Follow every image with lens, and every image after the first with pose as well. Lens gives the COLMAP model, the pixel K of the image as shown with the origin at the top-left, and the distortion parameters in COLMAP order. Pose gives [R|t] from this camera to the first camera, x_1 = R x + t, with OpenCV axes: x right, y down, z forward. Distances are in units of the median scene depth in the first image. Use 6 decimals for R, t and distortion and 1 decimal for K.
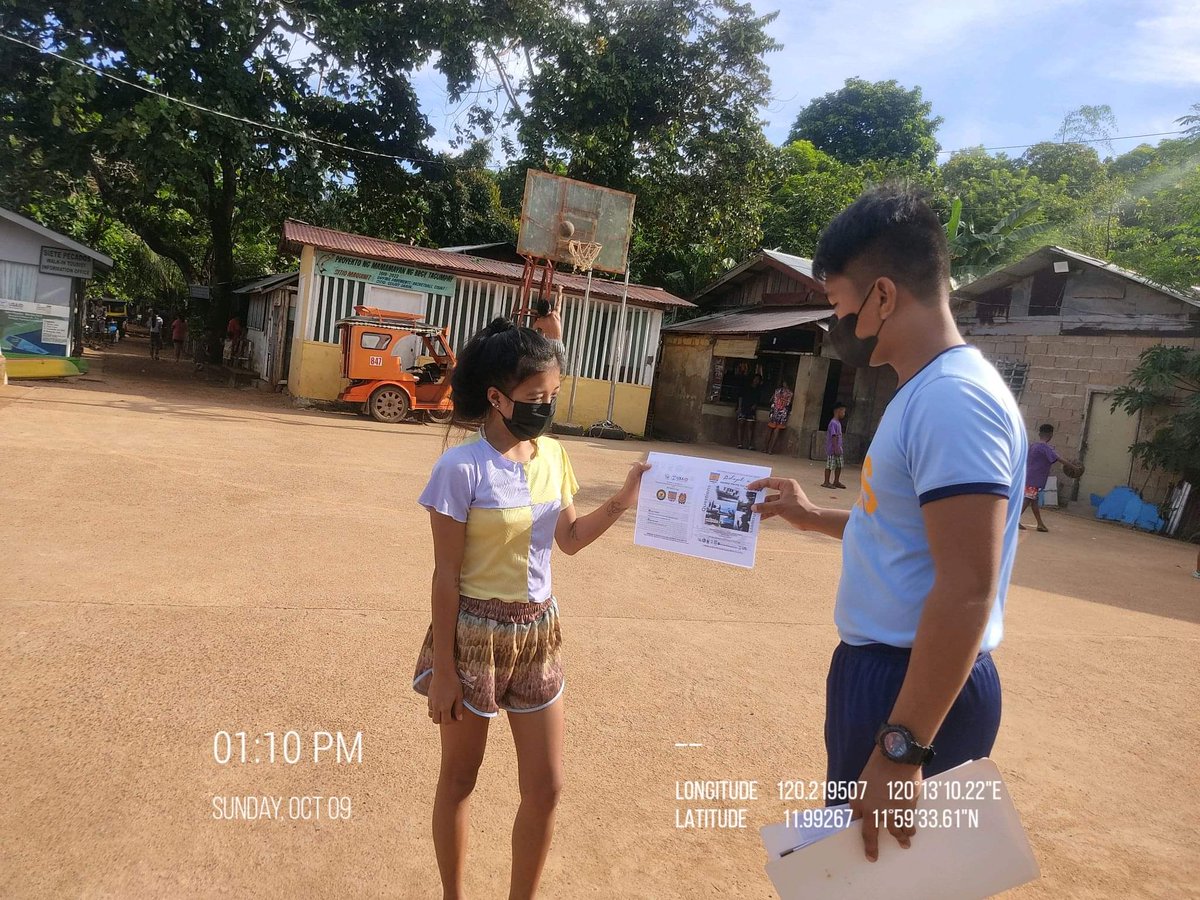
lens RADIAL K [[897.2, 0, 598.2], [0, 897.2, 446.1], [0, 0, 1]] dist [0.071733, -0.138081]
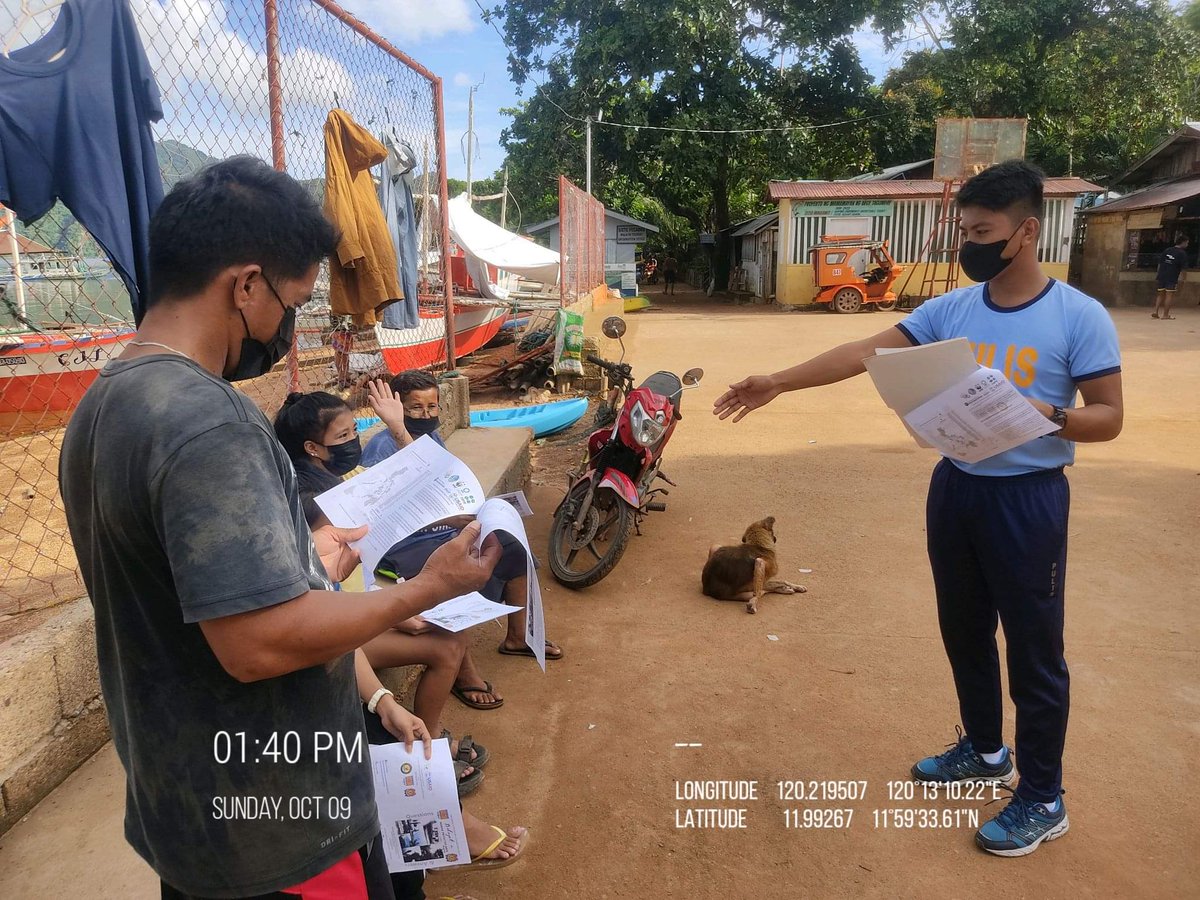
lens RADIAL K [[897.2, 0, 598.2], [0, 897.2, 446.1], [0, 0, 1]] dist [0.071733, -0.138081]
pose [[0.870817, -0.035706, -0.490309, 0.100883], [0.082585, 0.993810, 0.074304, 0.036656], [0.484621, -0.105197, 0.868376, -0.396858]]
